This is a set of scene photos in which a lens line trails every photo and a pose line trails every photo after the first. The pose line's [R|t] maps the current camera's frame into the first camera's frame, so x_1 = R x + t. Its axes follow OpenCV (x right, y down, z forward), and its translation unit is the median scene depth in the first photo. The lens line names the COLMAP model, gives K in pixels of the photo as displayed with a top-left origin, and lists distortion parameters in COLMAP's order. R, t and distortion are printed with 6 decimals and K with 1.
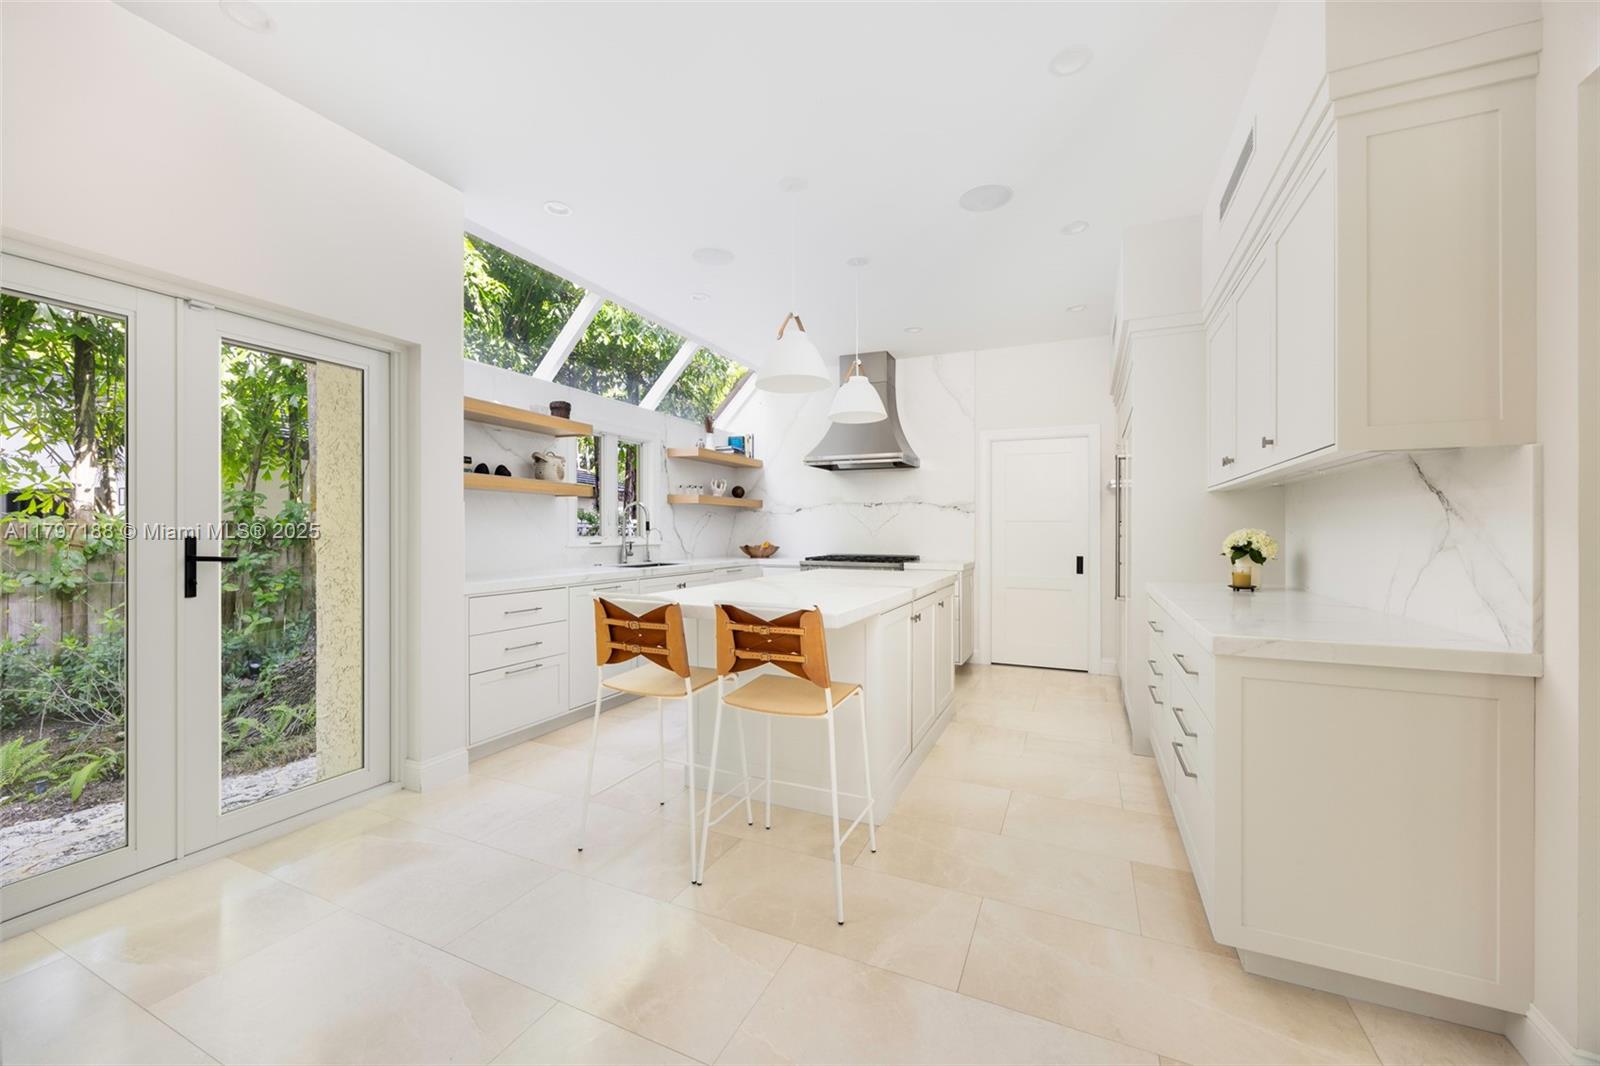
lens RADIAL K [[625.0, 0, 801.4], [0, 625.0, 528.7], [0, 0, 1]] dist [-0.001152, -0.000212]
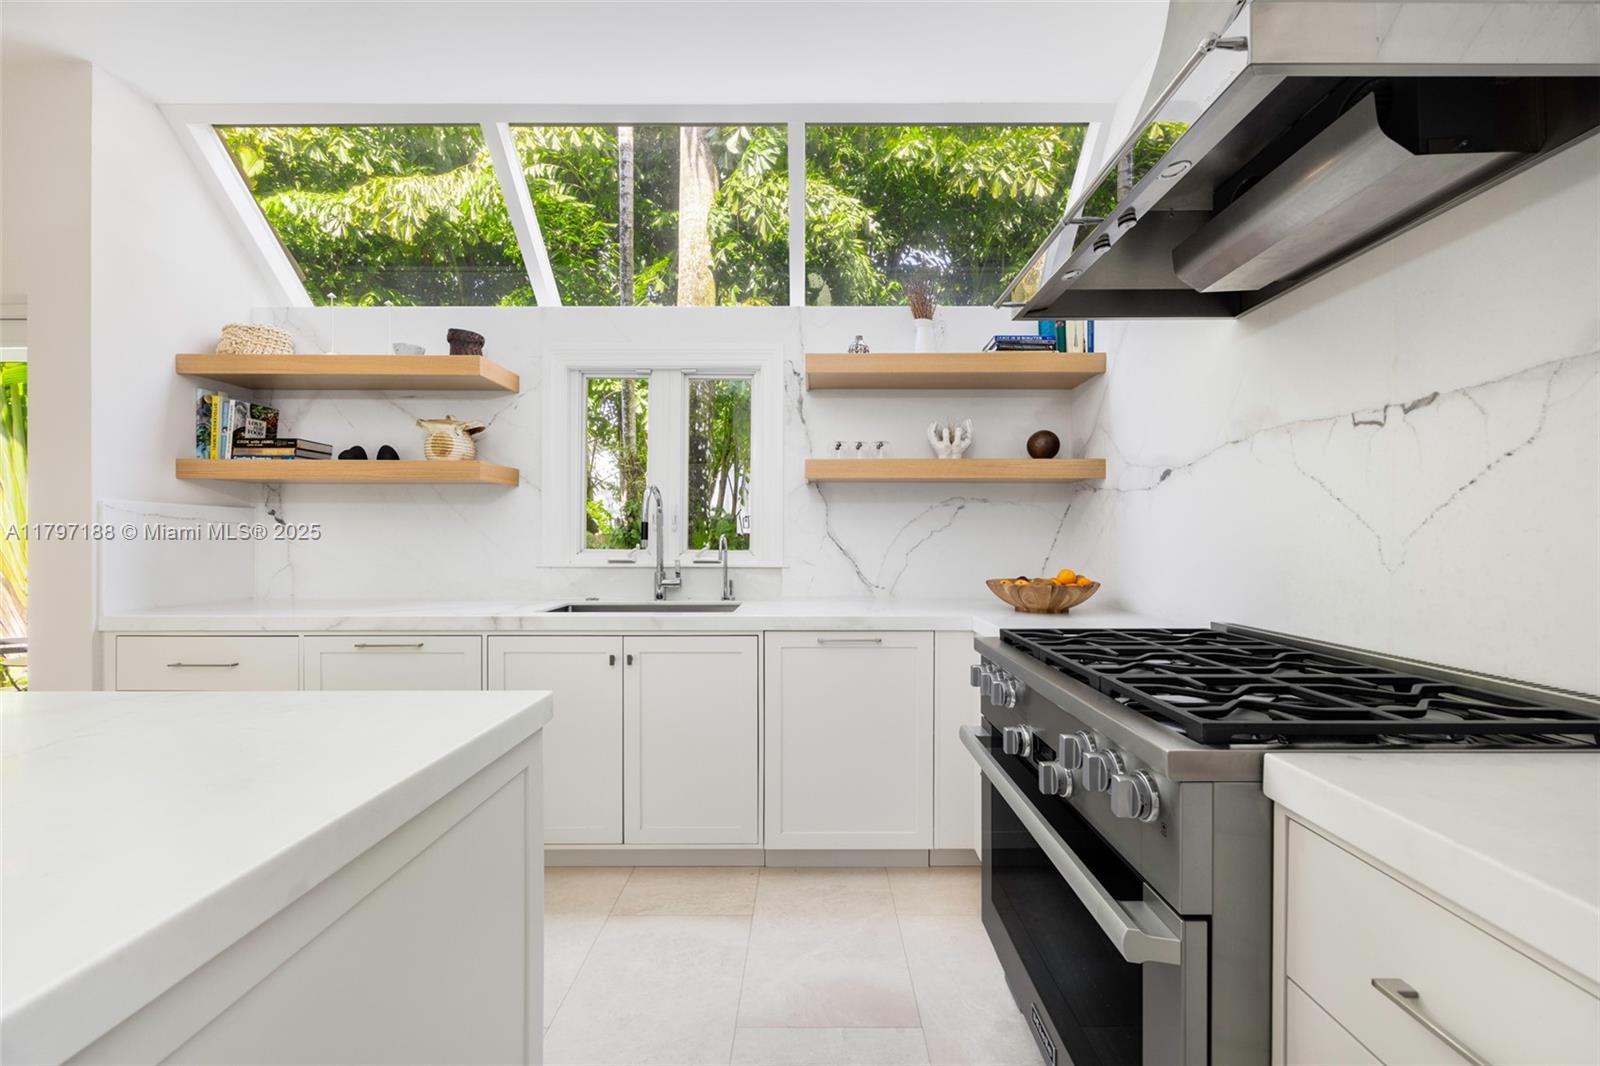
lens RADIAL K [[625.0, 0, 811.2], [0, 625.0, 541.7], [0, 0, 1]] dist [-0.001152, -0.000212]
pose [[0.405001, 0.002370, -0.914313, 0.243670], [0.002338, 0.999991, 0.003628, 0.002389], [0.914313, -0.003607, 0.404992, 0.823665]]
